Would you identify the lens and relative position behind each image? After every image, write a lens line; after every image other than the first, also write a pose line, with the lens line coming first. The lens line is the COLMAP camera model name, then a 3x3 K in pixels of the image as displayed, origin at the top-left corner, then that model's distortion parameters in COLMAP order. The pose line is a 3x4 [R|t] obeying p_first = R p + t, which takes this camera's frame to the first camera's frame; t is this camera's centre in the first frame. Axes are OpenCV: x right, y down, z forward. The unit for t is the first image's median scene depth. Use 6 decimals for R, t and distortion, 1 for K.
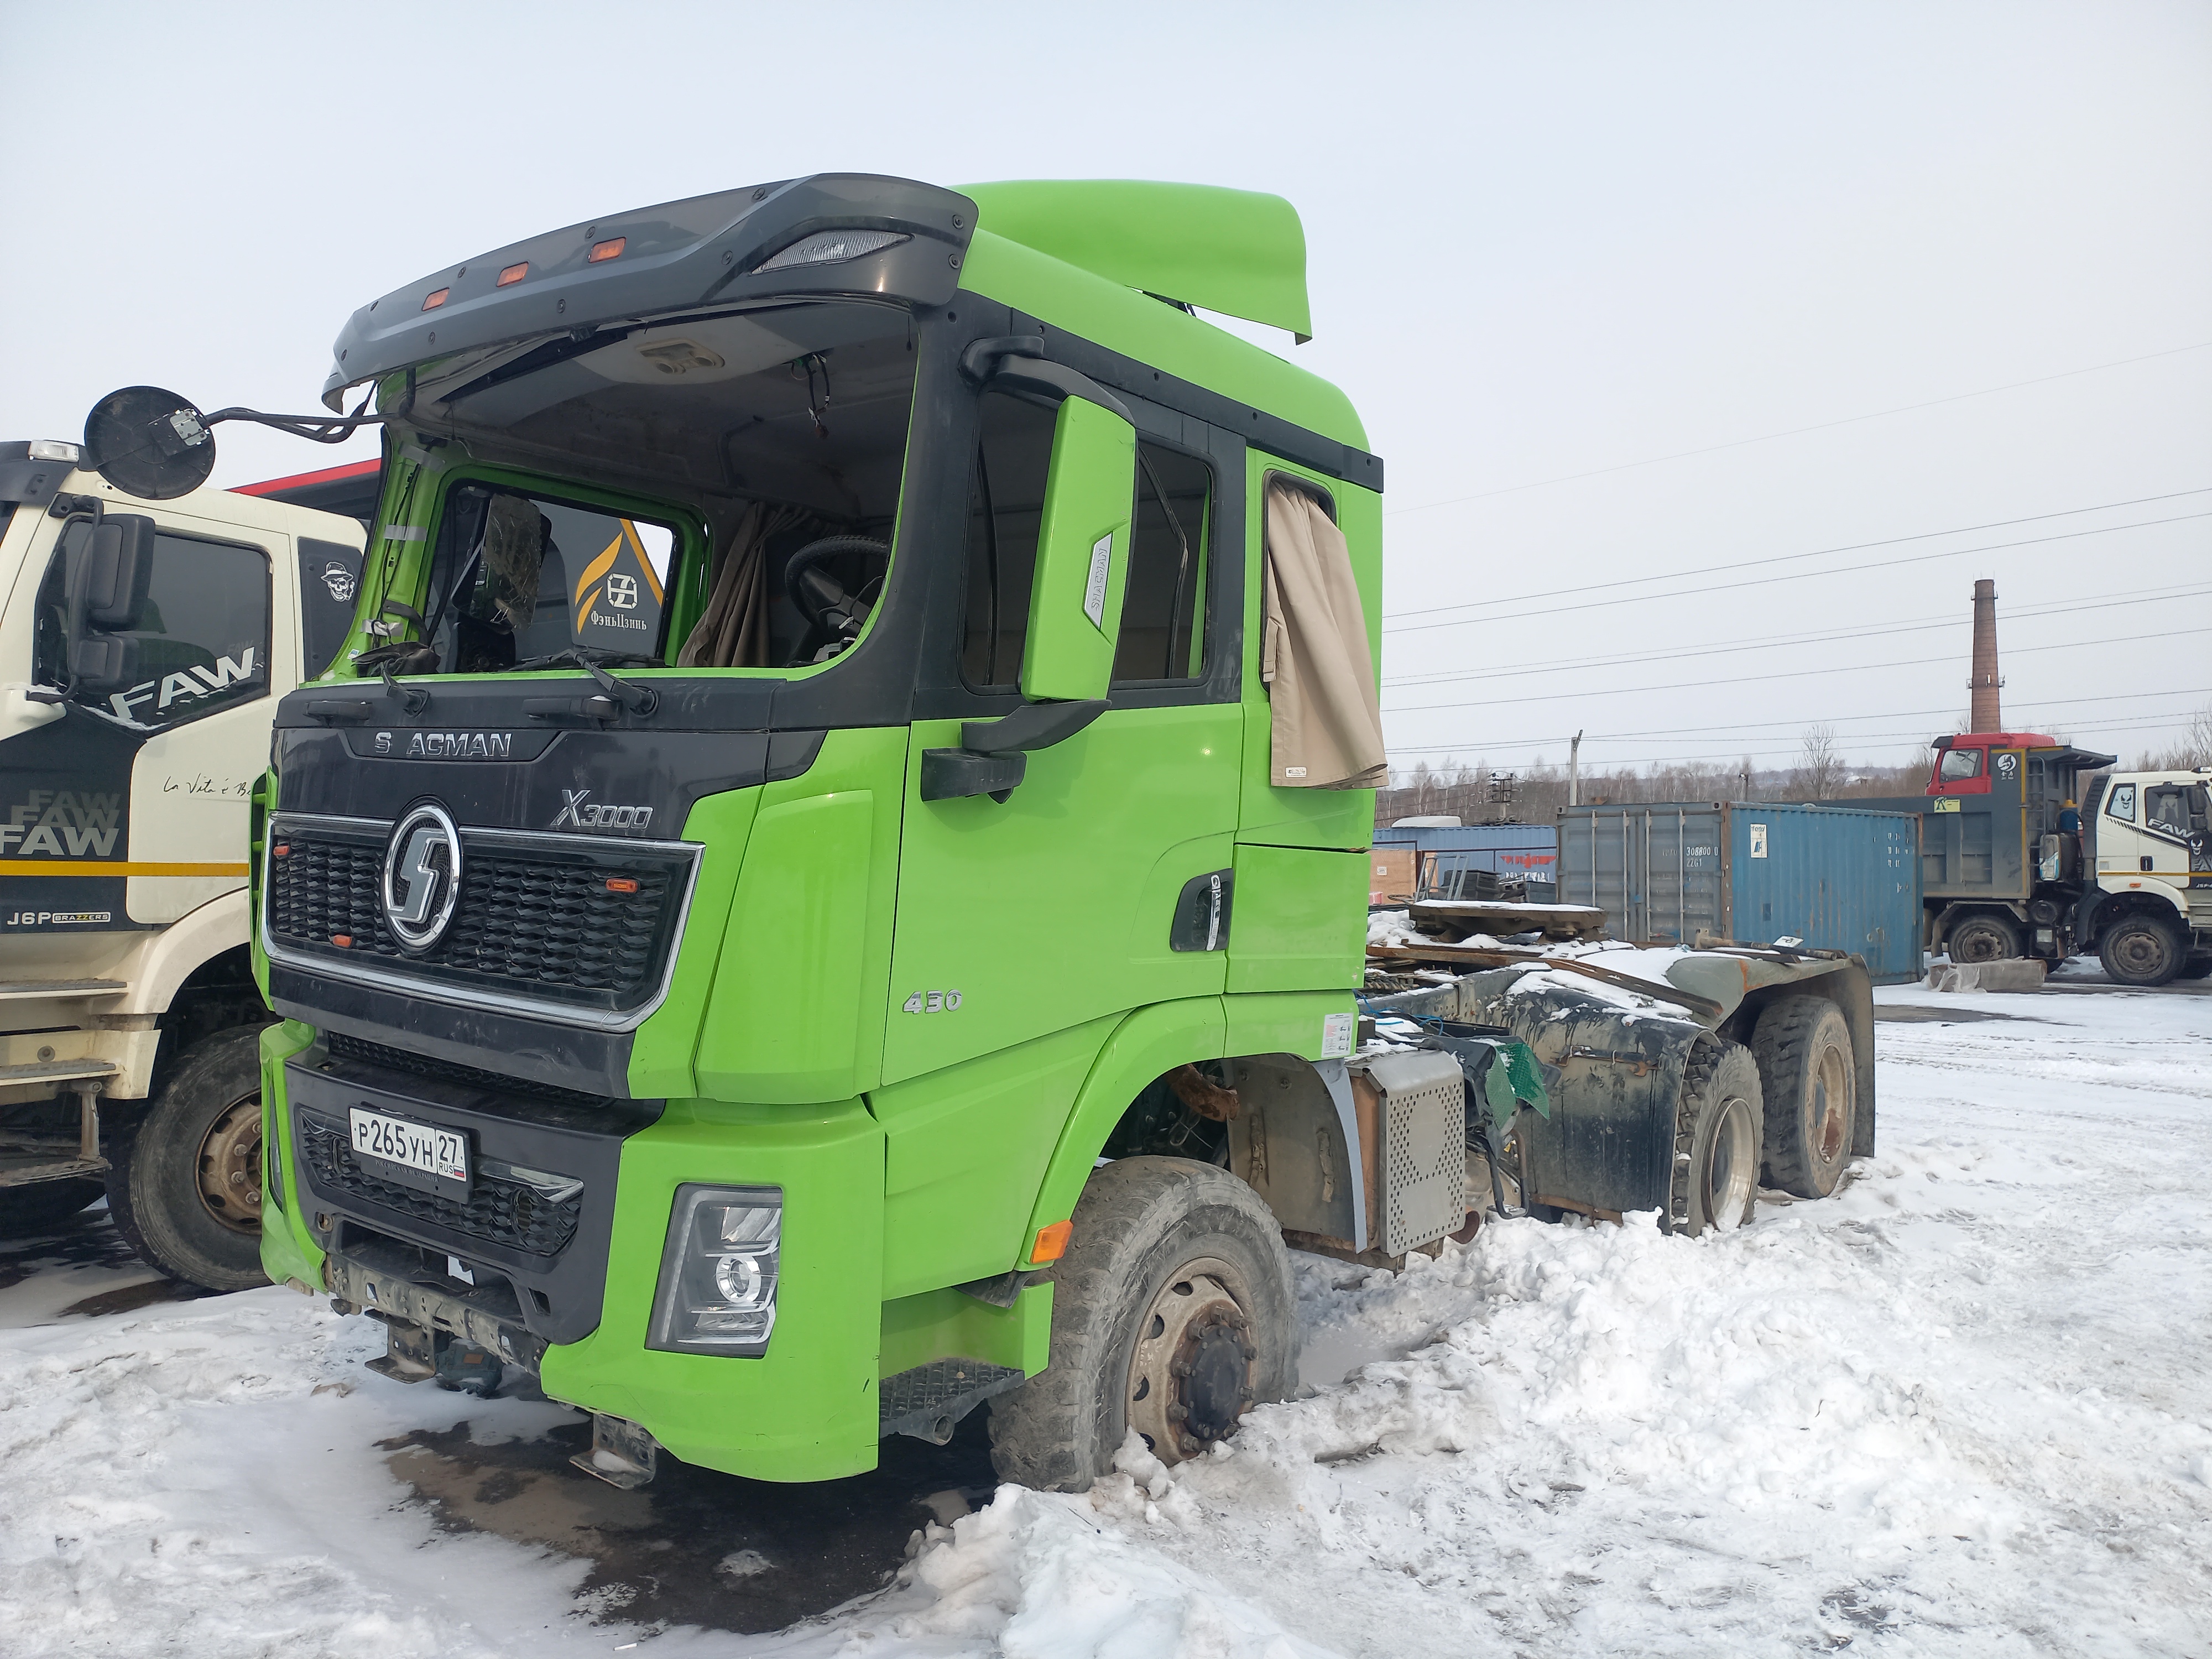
lens RADIAL K [[1608.6, 0, 1108.8], [0, 1608.6, 821.8], [0, 0, 1]] dist [0.100660, -0.095696]
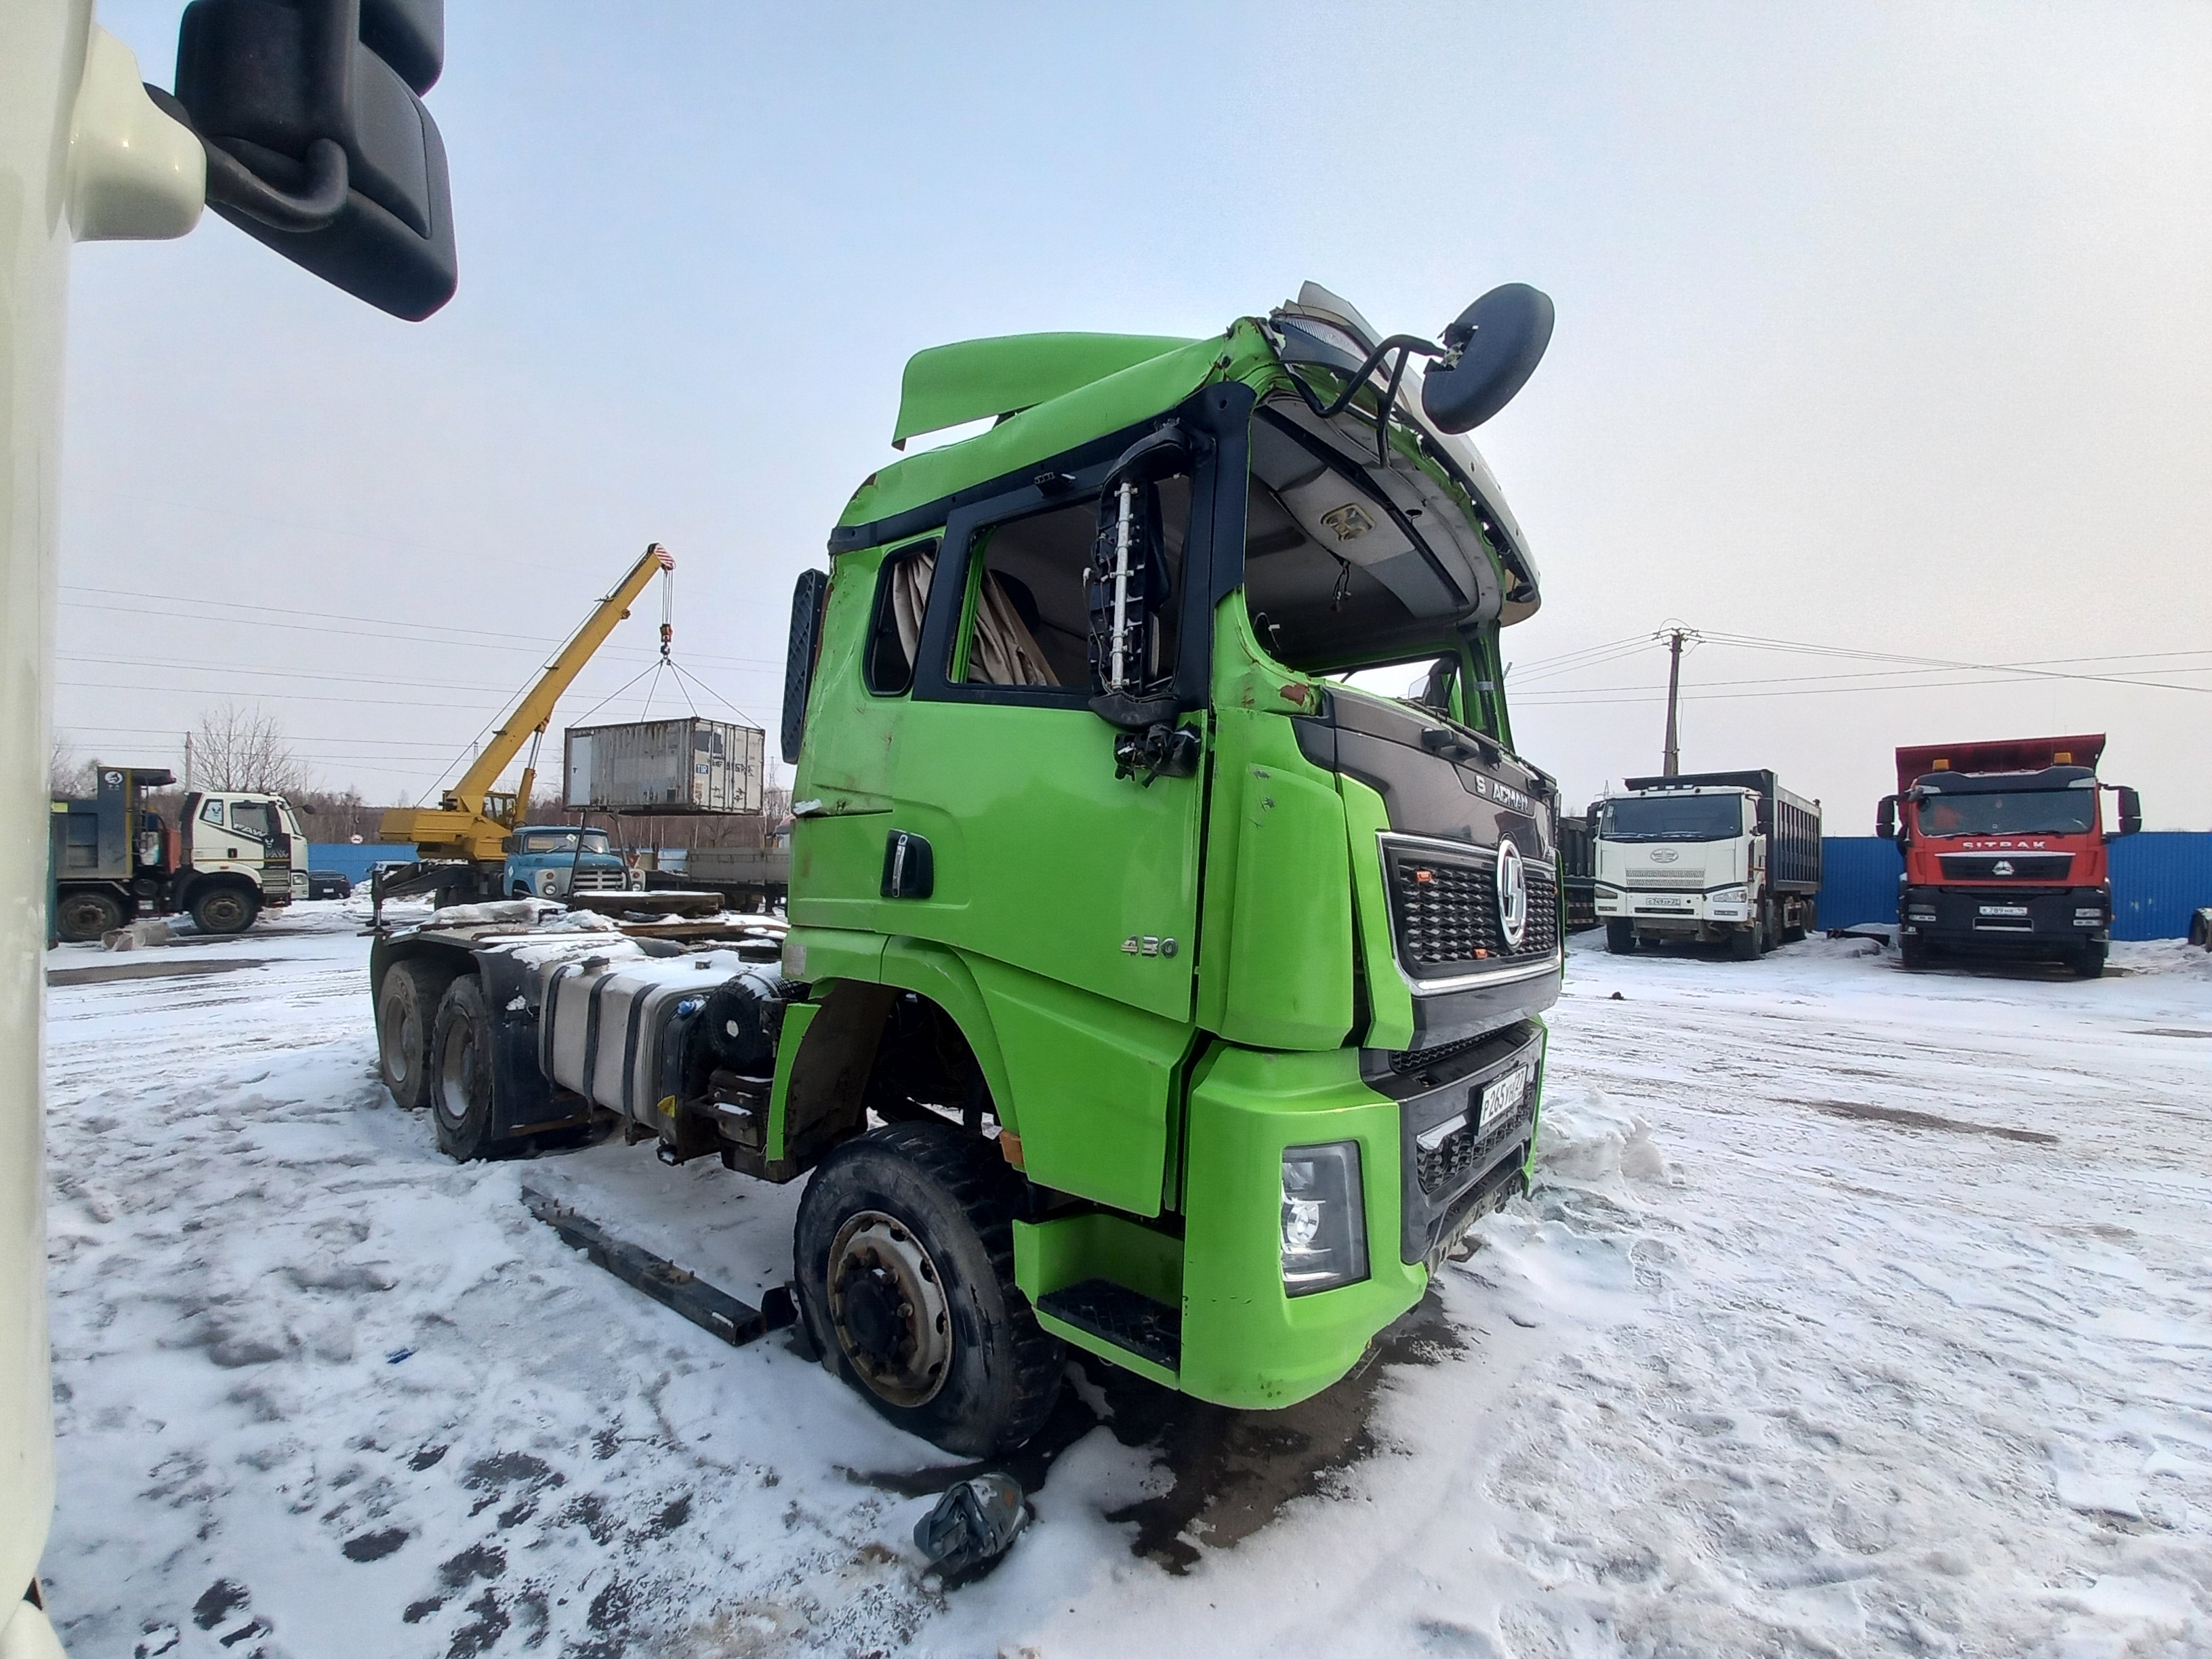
lens RADIAL K [[878.6, 0, 1094.9], [0, 878.6, 837.6], [0, 0, 1]] dist [0.024026, -0.019588]
pose [[-0.017310, 0.018979, 0.999670, -1.125209], [-0.031151, 0.999324, -0.019512, 0.013433], [-0.999365, -0.031478, -0.016707, 1.322212]]
